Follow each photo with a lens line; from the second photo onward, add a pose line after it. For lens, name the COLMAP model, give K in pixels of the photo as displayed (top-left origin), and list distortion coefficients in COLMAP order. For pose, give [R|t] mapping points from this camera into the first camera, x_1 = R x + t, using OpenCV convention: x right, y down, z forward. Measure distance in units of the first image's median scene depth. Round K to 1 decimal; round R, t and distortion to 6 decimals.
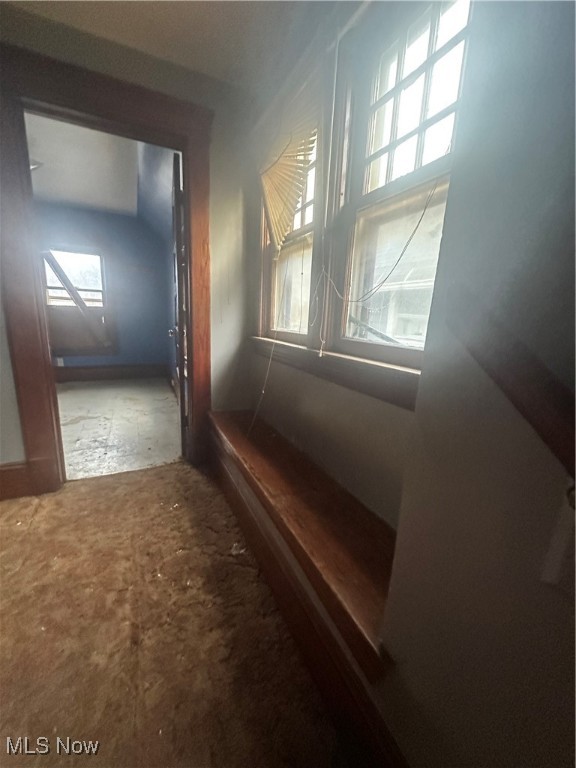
lens RADIAL K [[303.7, 0, 287.1], [0, 303.7, 384.2], [0, 0, 1]] dist [-0.003541, 0.000024]
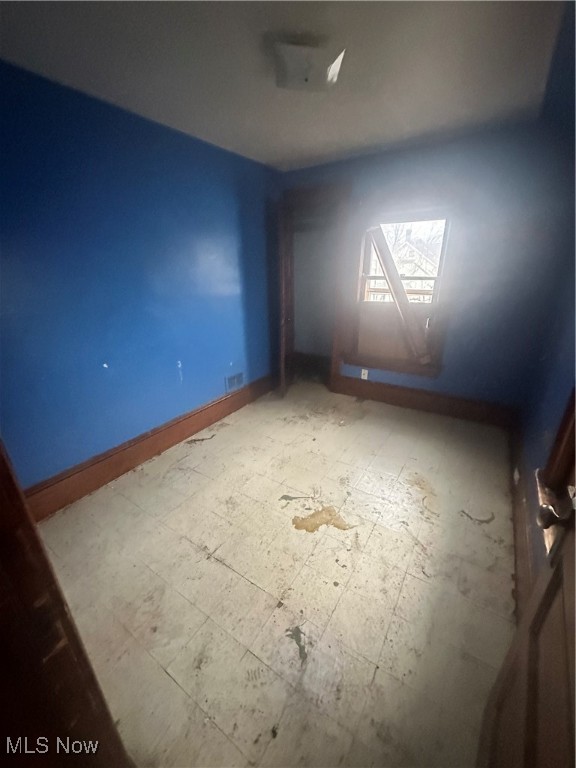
lens RADIAL K [[303.7, 0, 285.7], [0, 303.7, 383.8], [0, 0, 1]] dist [-0.003541, 0.000024]
pose [[0.499836, 0.246543, -0.830289, -0.186374], [-0.137880, 0.969056, 0.204744, -0.183176], [0.855075, 0.012141, 0.518363, 0.413259]]
